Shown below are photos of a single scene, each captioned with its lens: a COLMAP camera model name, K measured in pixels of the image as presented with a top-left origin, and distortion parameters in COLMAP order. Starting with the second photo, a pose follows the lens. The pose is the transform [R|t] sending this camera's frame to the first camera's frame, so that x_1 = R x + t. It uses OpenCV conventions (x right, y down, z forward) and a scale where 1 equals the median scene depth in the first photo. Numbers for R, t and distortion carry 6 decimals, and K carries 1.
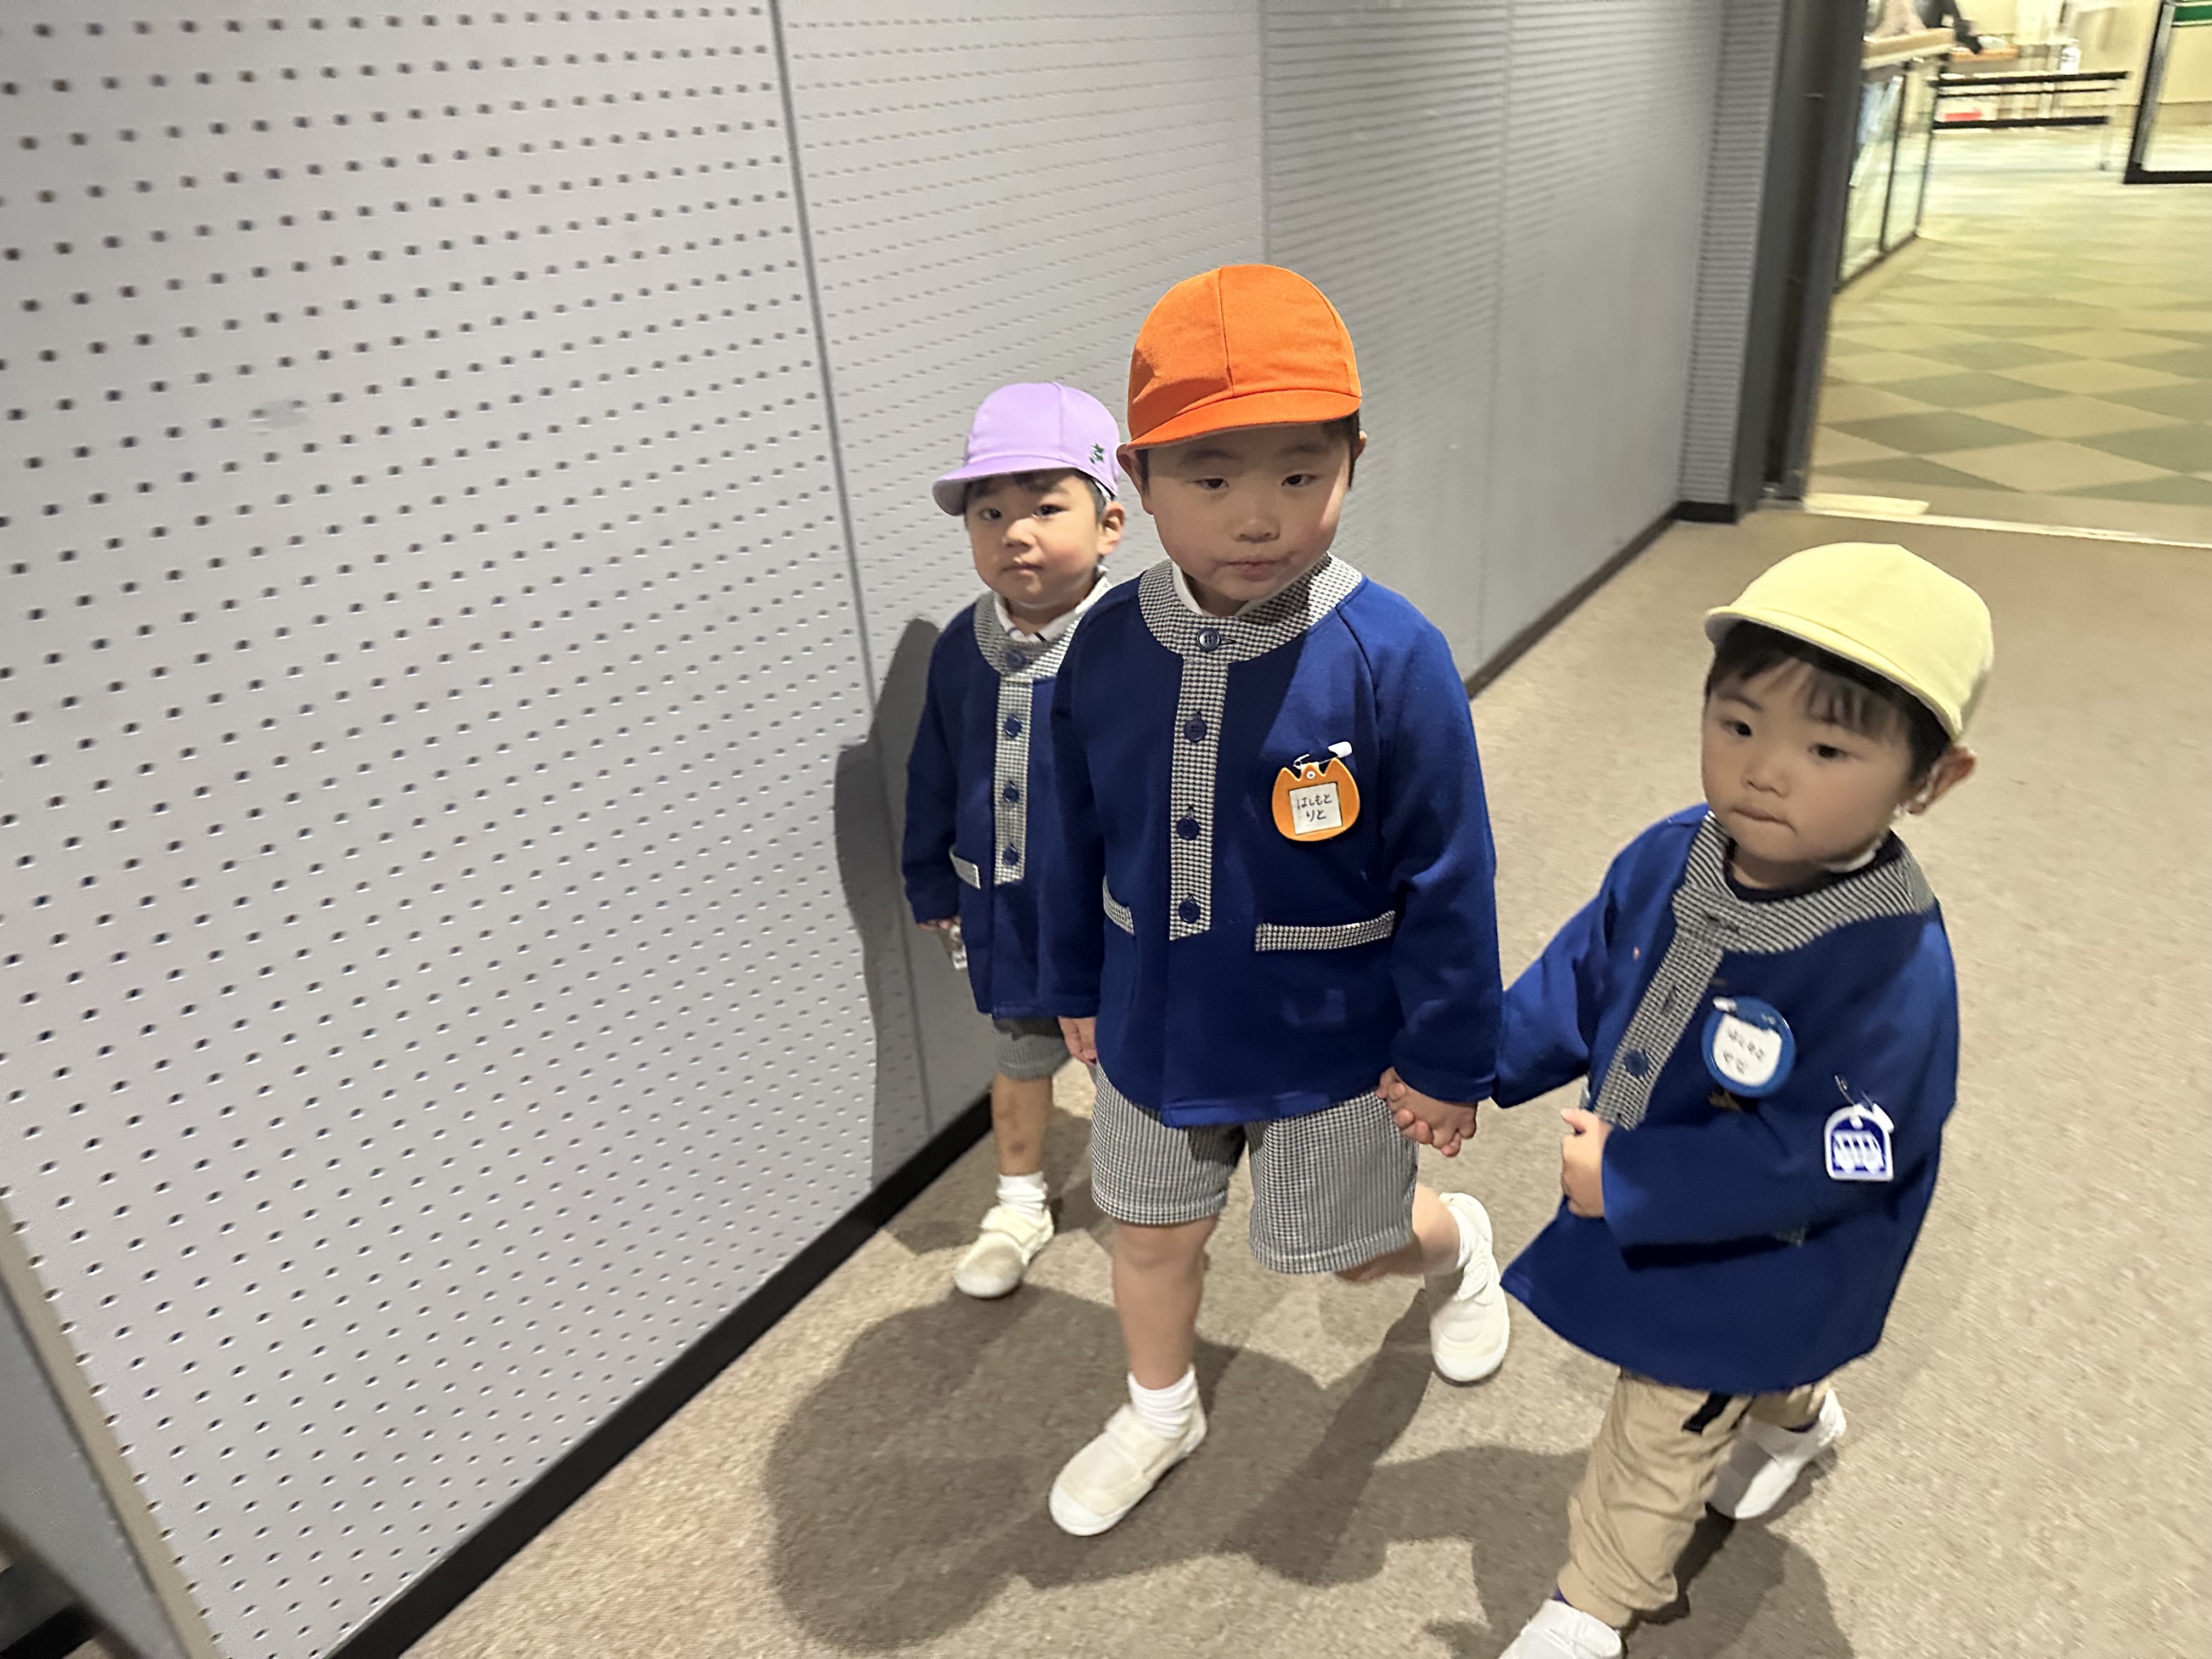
lens RADIAL K [[1518.0, 0, 1092.8], [0, 1518.0, 834.4], [0, 0, 1]] dist [0.076304, -0.107194]
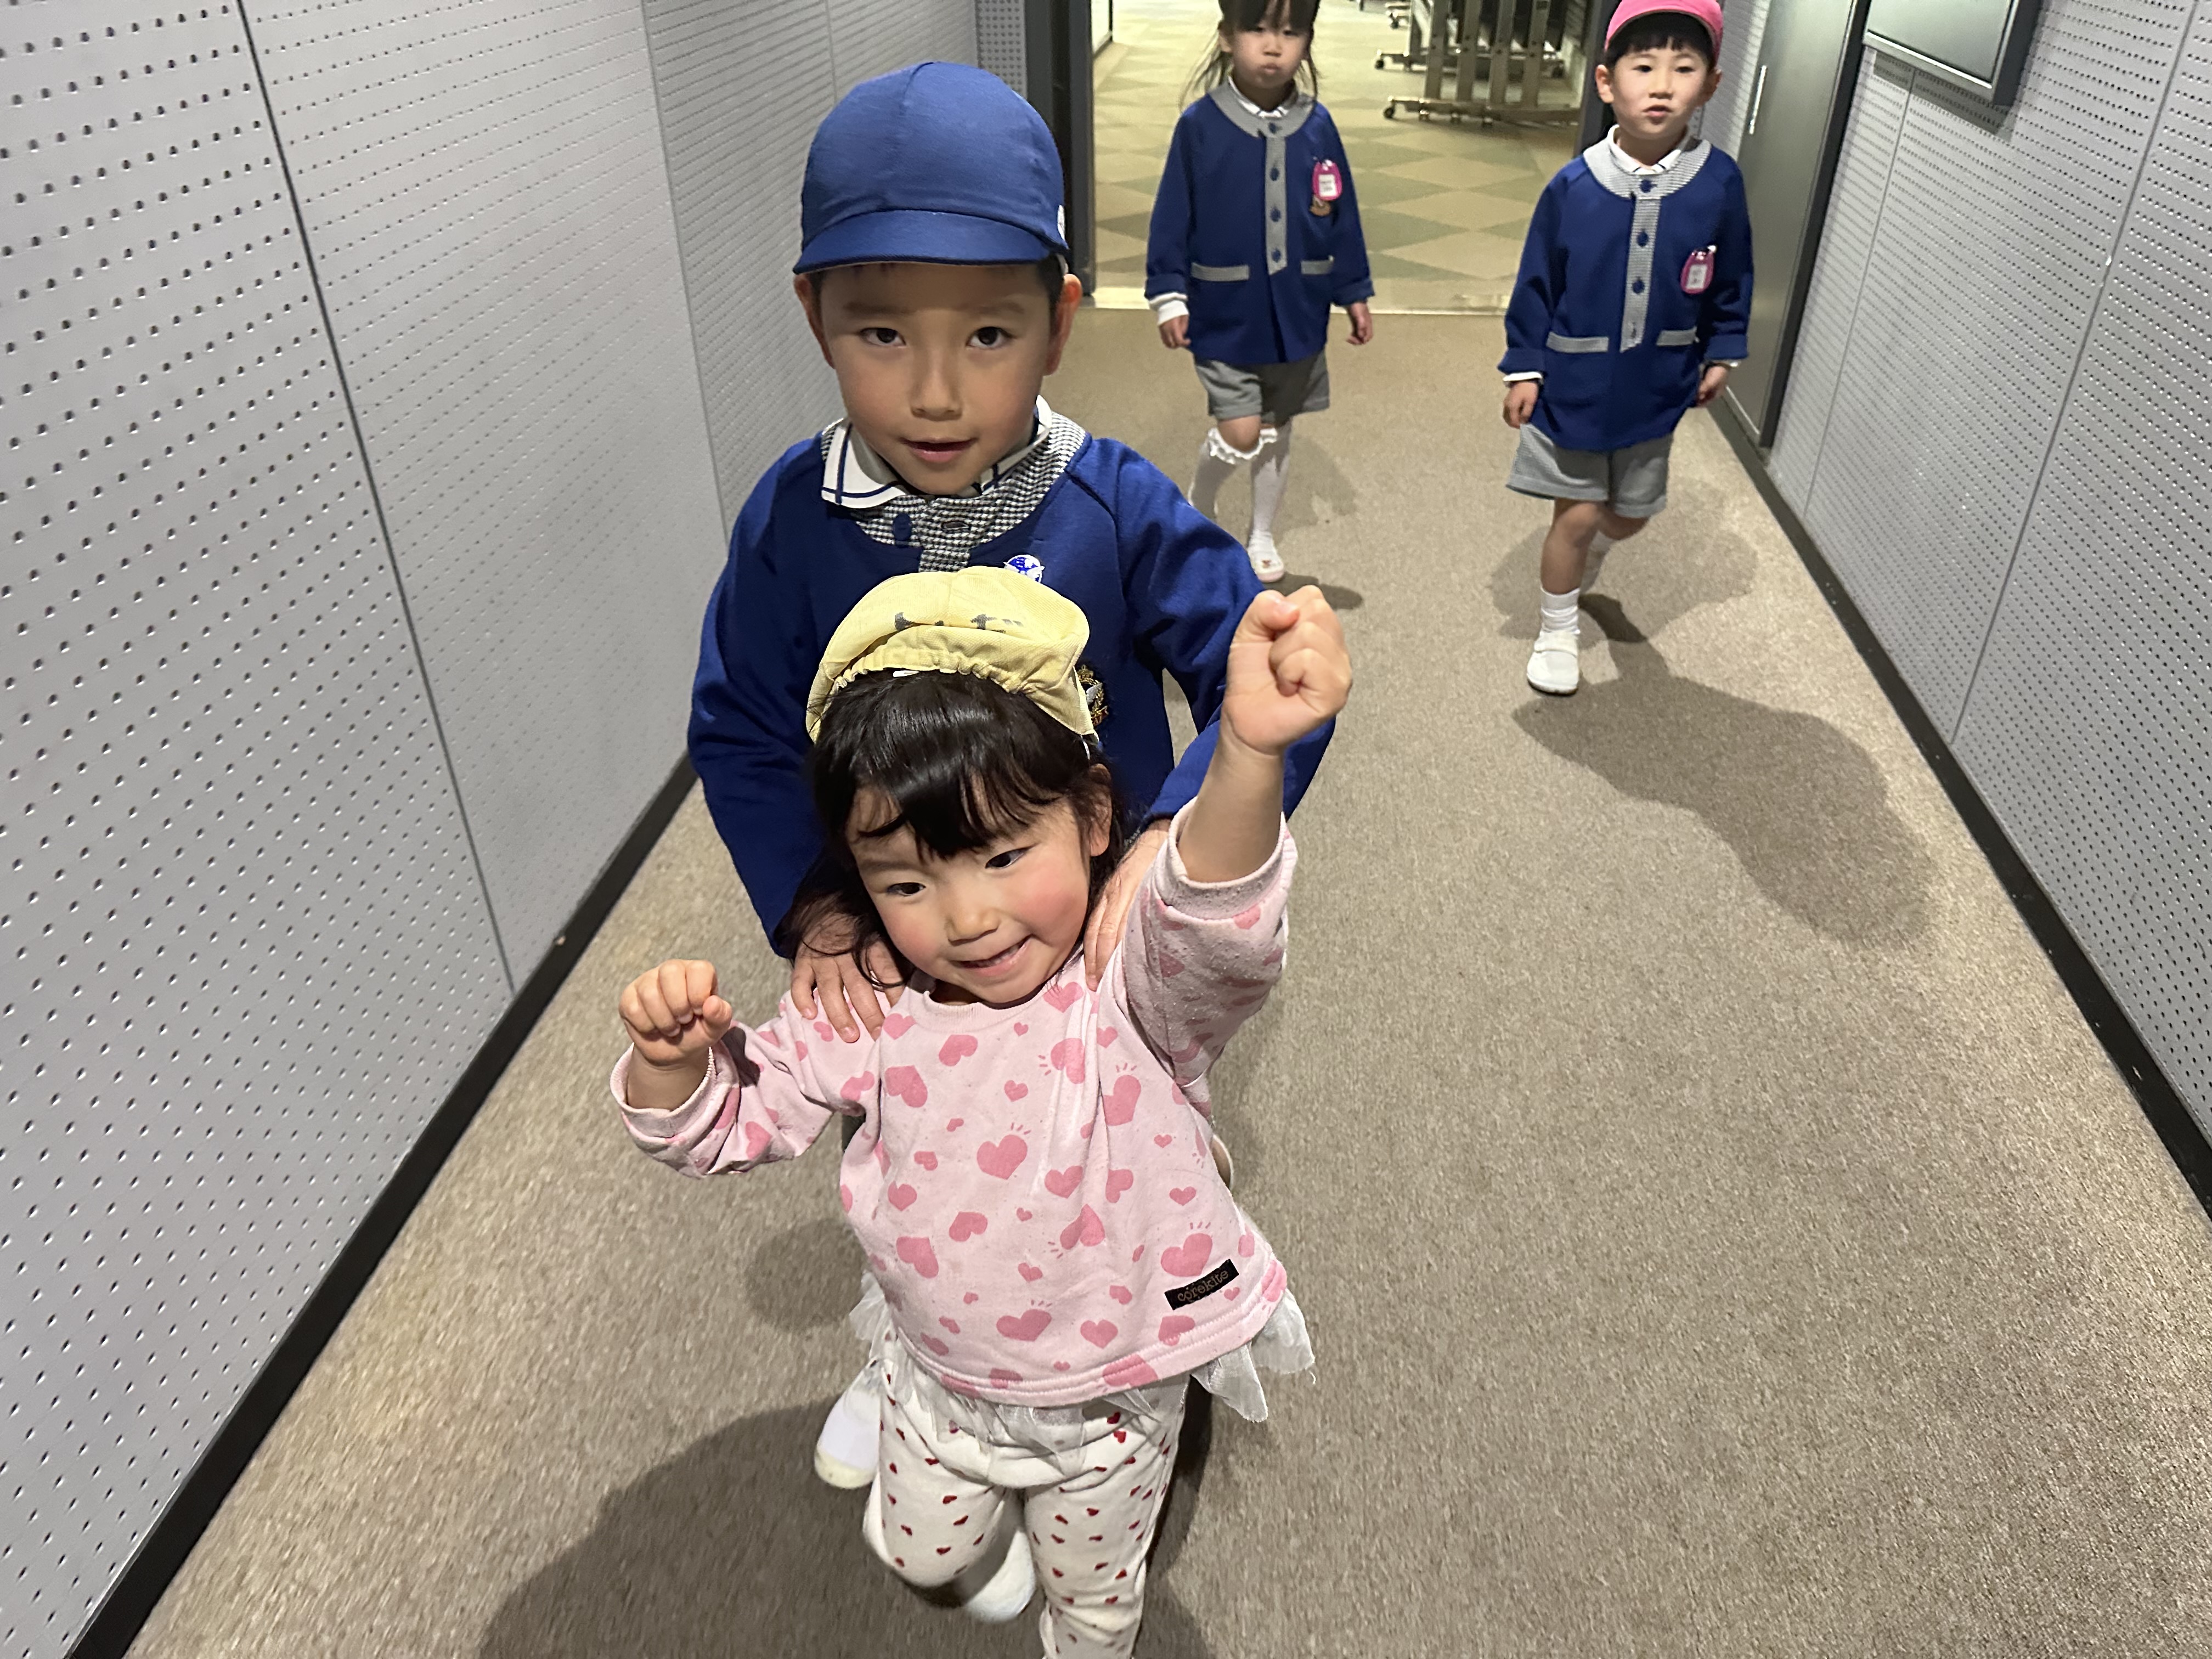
lens RADIAL K [[1564.7, 0, 1106.0], [0, 1564.7, 829.5], [0, 0, 1]] dist [-0.002946, -0.003951]
pose [[0.885392, -0.199425, 0.419893, -0.200383], [0.155448, 0.978317, 0.136863, 0.015833], [-0.438082, -0.055906, 0.897195, -0.086030]]
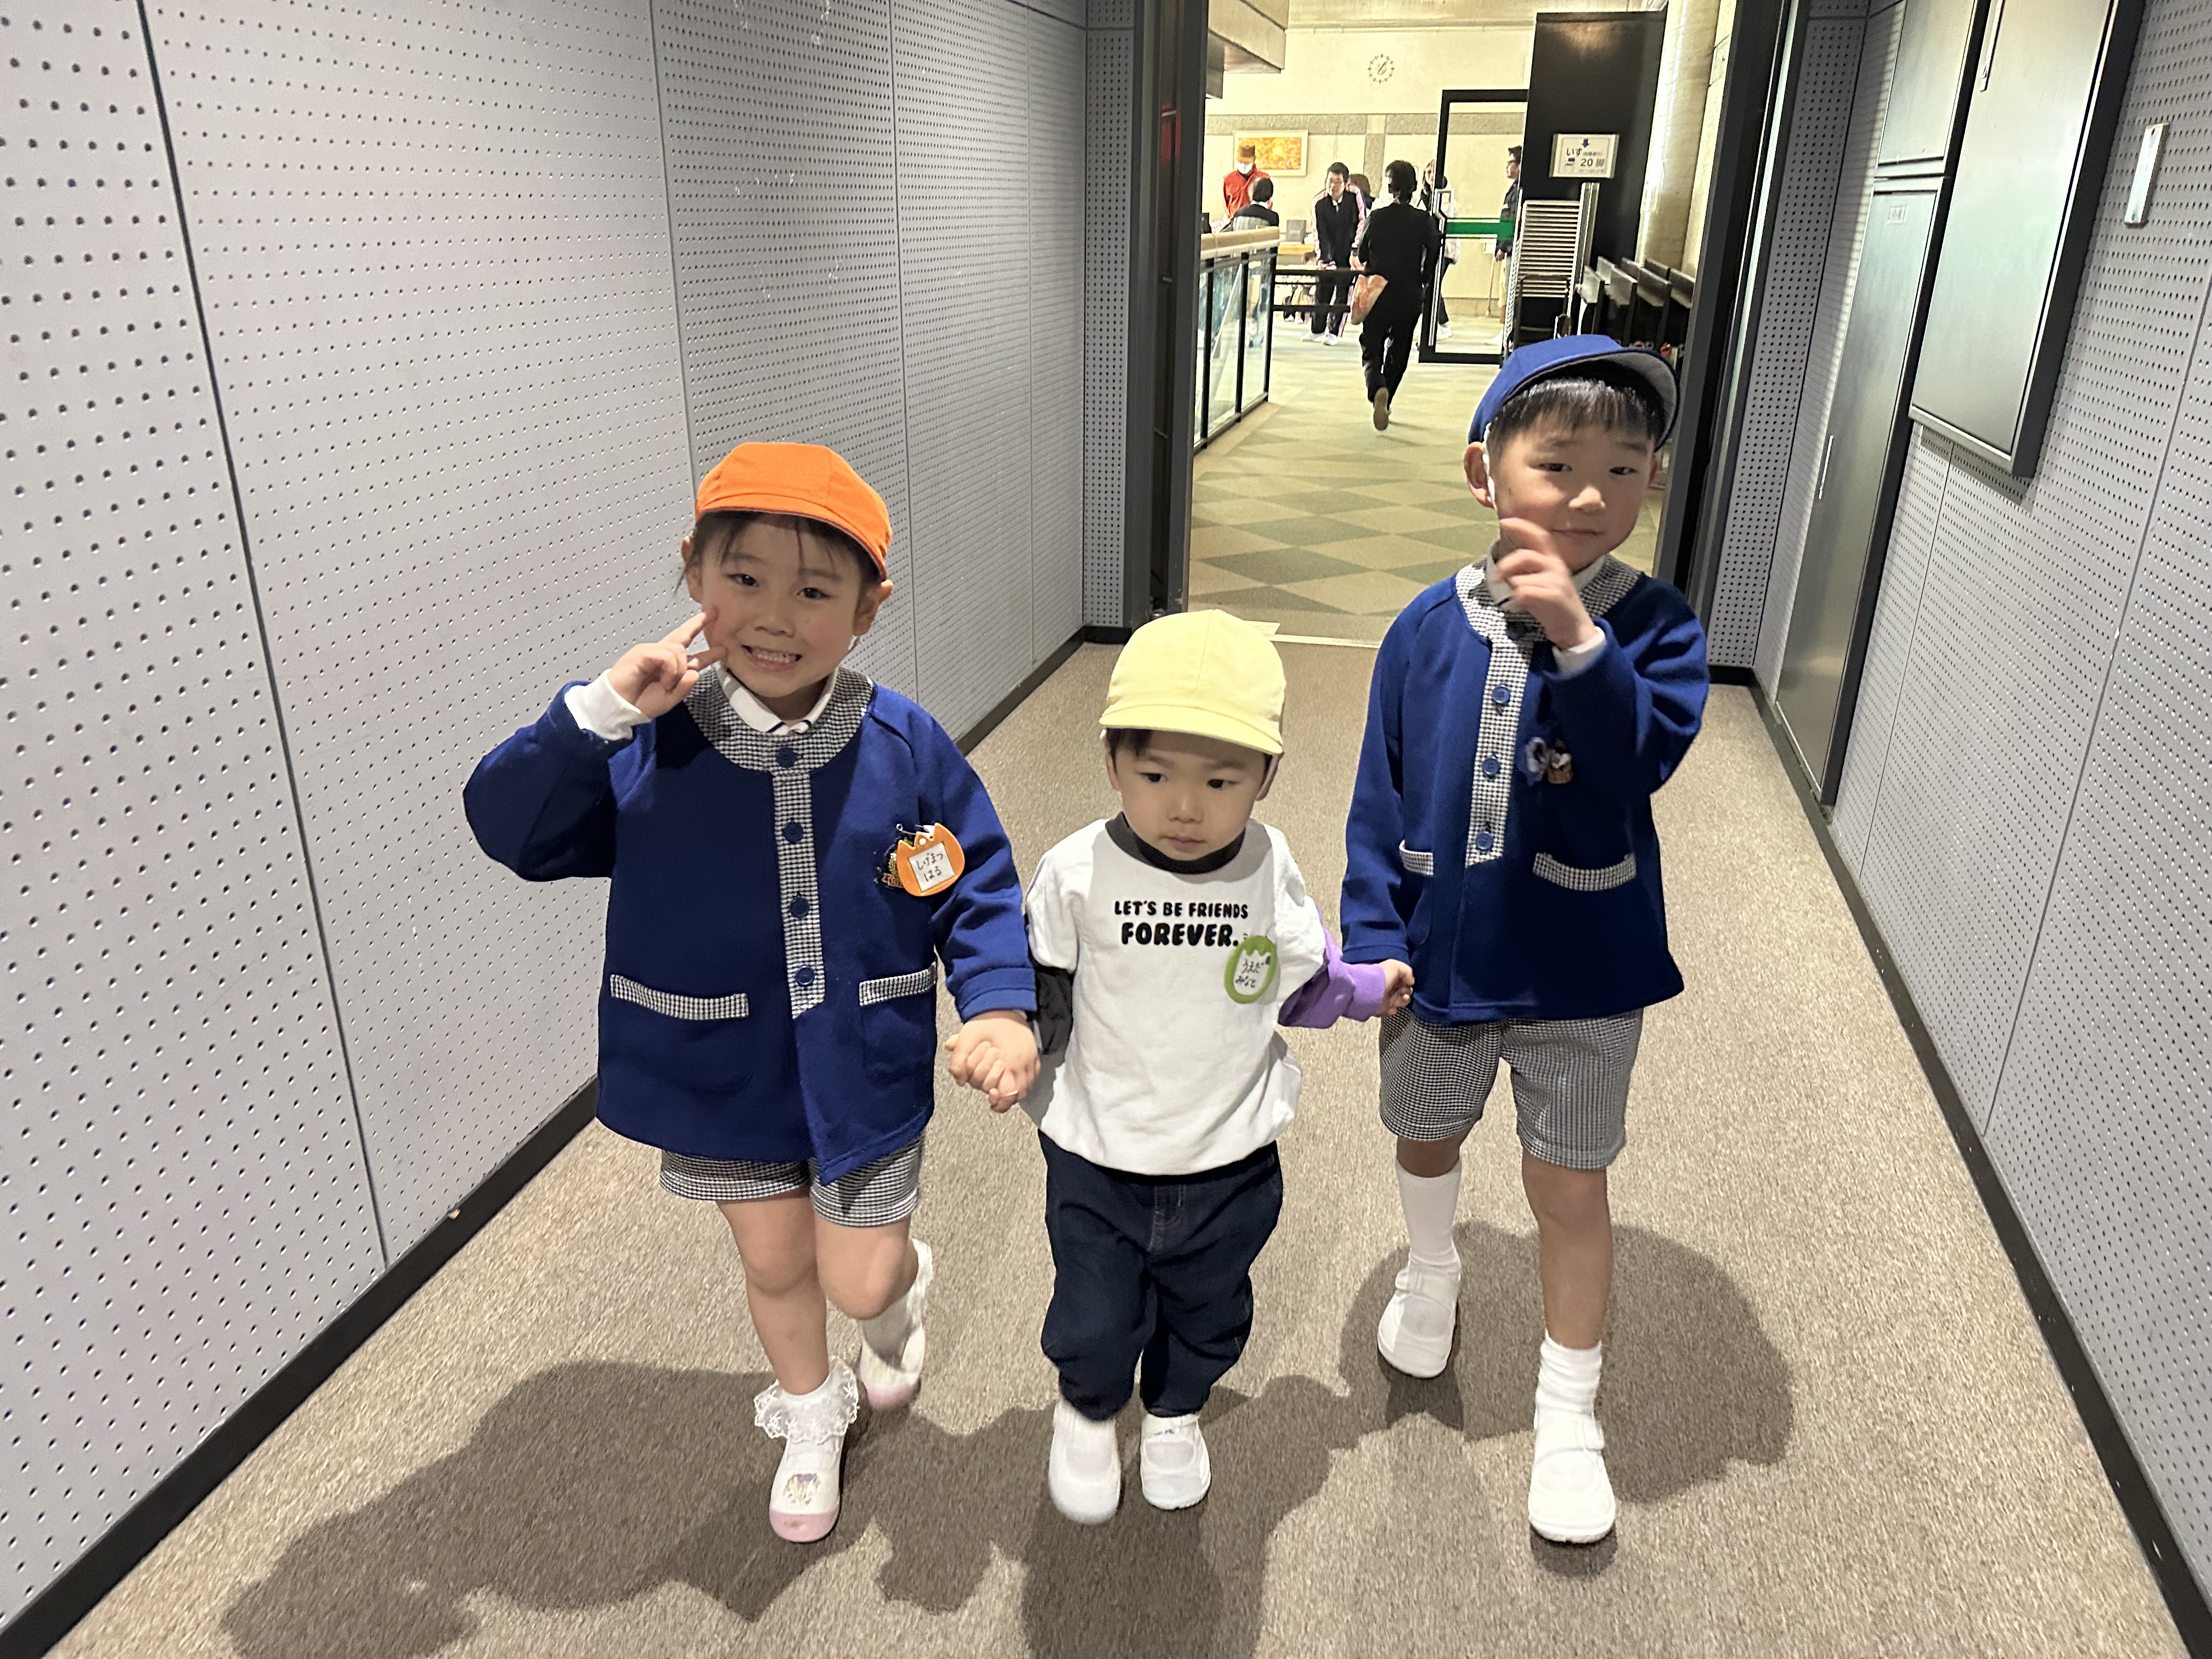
lens RADIAL K [[1538.1, 0, 1101.9], [0, 1538.1, 838.0], [0, 0, 1]] dist [0.037662, -0.048429]
pose [[0.937183, -0.055368, 0.344417, -0.004566], [0.082815, 0.994411, -0.065486, 0.033983], [-0.338866, 0.089896, 0.936530, -0.116869]]
